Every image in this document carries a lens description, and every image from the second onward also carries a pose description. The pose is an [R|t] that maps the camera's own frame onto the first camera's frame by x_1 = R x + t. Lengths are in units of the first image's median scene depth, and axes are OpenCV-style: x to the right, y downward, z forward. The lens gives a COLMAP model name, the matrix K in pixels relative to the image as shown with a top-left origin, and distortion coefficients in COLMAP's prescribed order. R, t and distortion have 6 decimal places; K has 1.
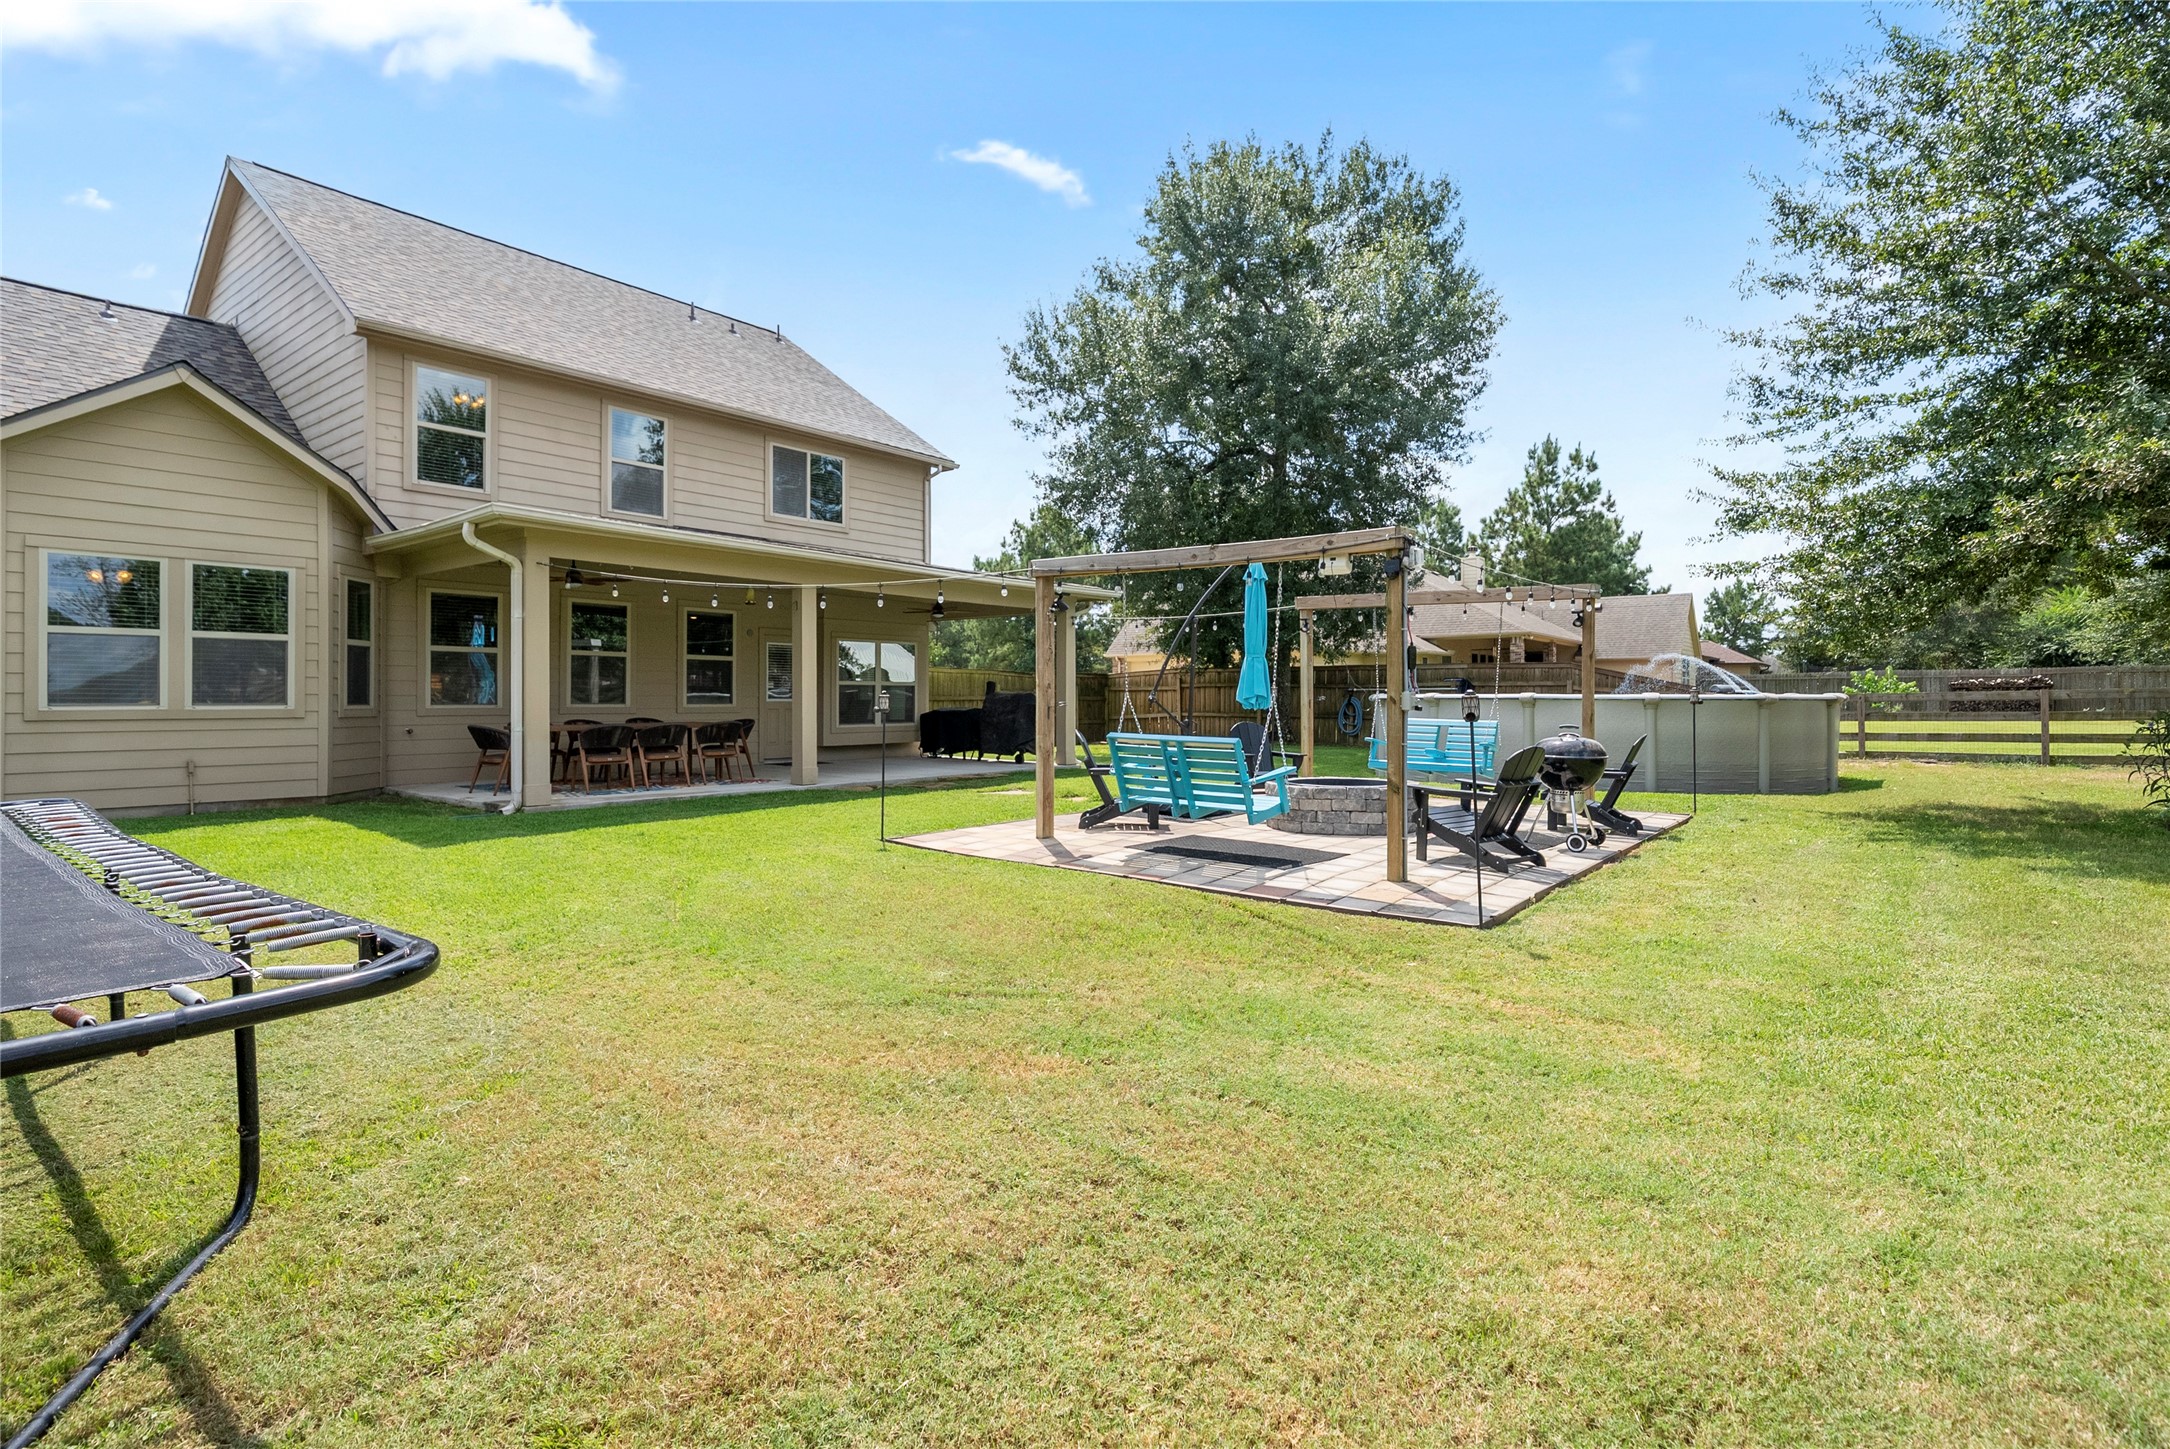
lens RADIAL K [[1016.4, 0, 1079.6], [0, 1016.4, 700.4], [0, 0, 1]] dist [0.002624, 0.000360]
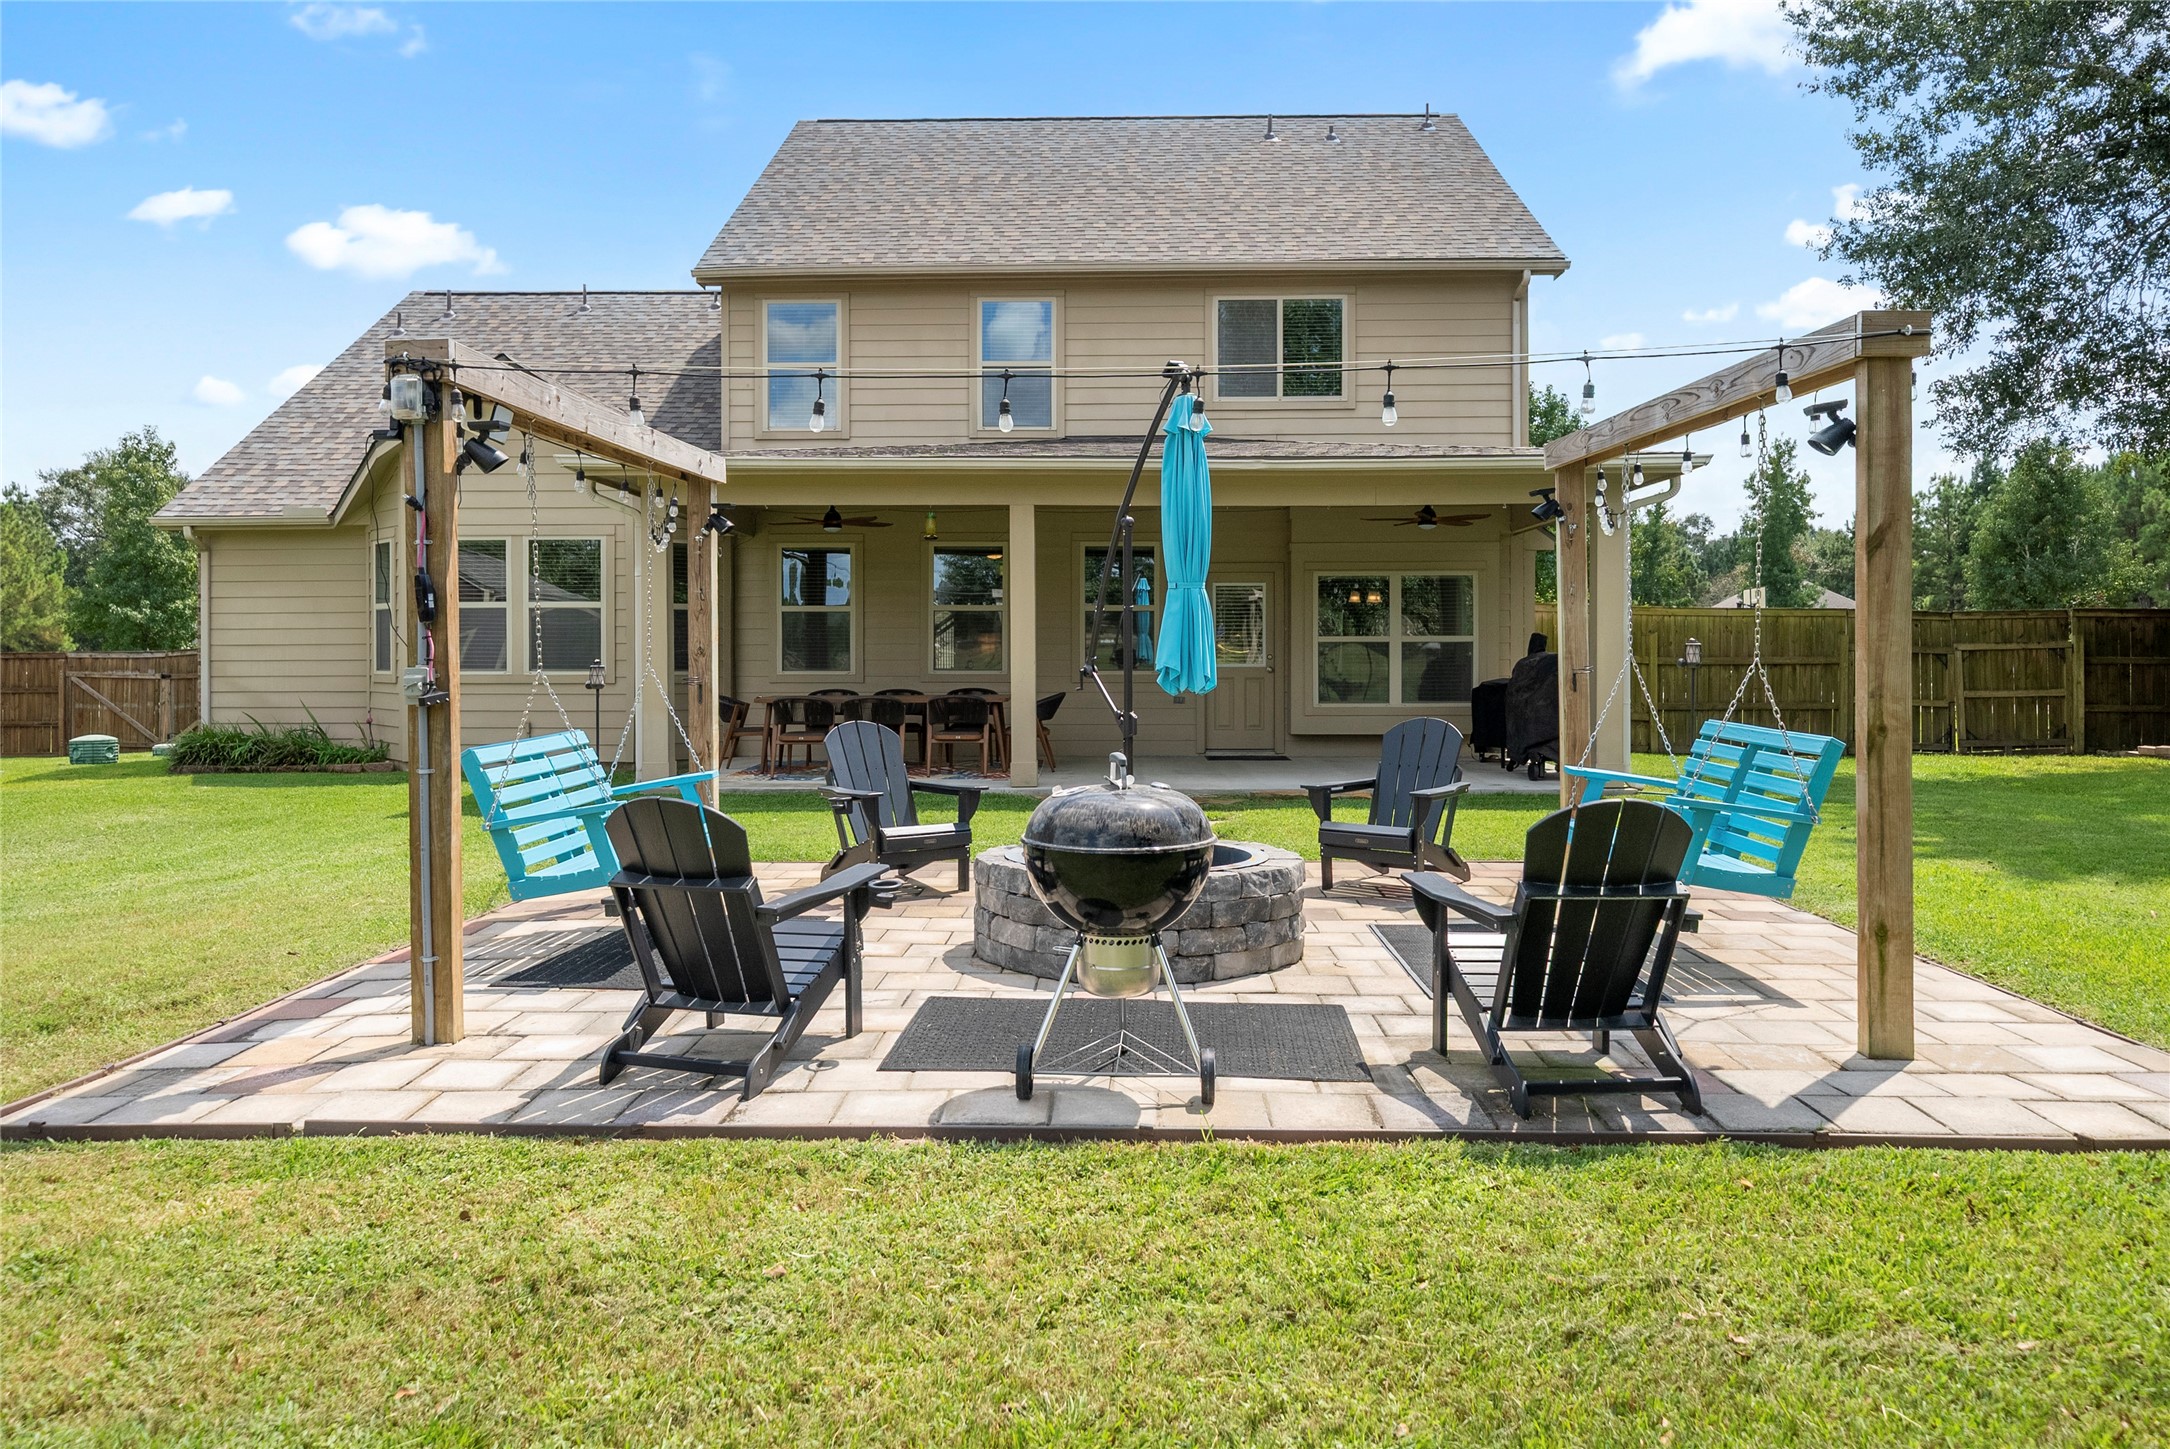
lens RADIAL K [[1475.8, 0, 1085.8], [0, 1475.8, 692.8], [0, 0, 1]] dist [-0.000811, 0.001015]
pose [[0.613557, -0.009444, -0.789594, 0.414486], [-0.000395, 0.999925, -0.012267, 0.026282], [0.789650, 0.007838, 0.613507, 0.307510]]
